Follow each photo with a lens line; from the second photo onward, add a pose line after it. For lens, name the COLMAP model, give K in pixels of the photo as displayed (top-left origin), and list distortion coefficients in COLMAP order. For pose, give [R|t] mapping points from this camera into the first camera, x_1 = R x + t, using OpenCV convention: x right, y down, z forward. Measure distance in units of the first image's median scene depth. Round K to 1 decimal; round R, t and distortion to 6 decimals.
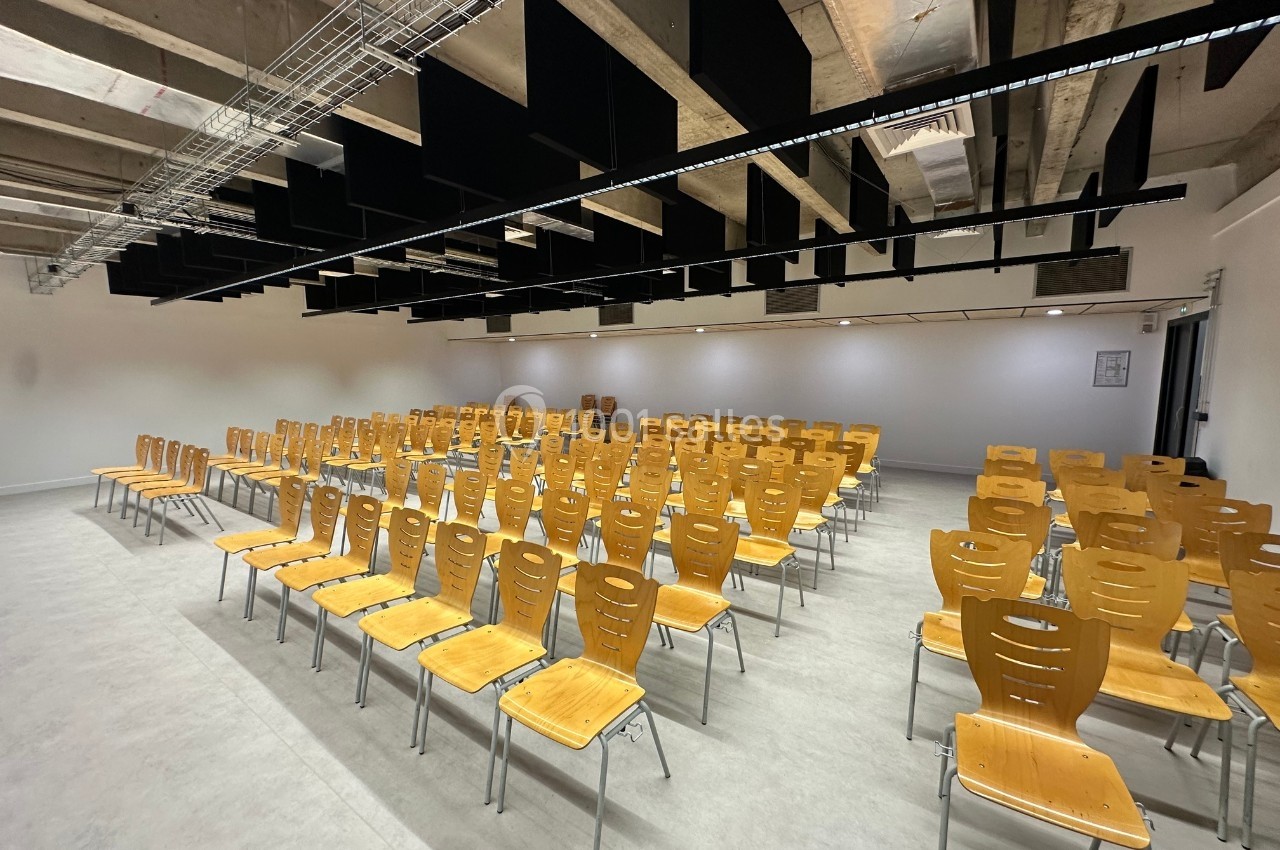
lens RADIAL K [[502.5, 0, 645.4], [0, 502.5, 411.7], [0, 0, 1]] dist [-0.000442, -0.000074]
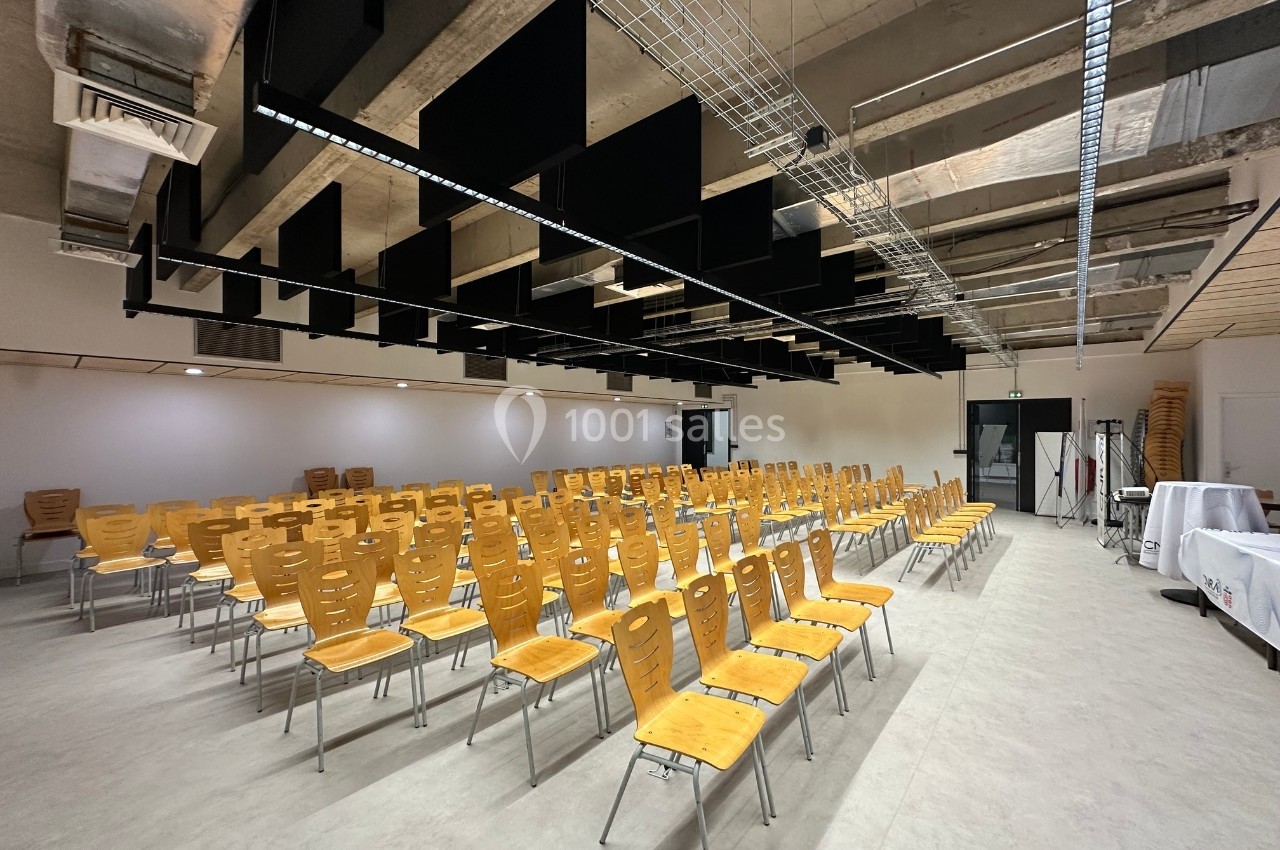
lens RADIAL K [[511.8, 0, 640.0], [0, 511.8, 425.0], [0, 0, 1]] dist [-0.001292, -0.000053]
pose [[0.101160, 0.001702, 0.994869, -0.901051], [0.087055, 0.996148, -0.010557, -0.060012], [-0.991054, 0.087676, 0.100622, 0.641782]]
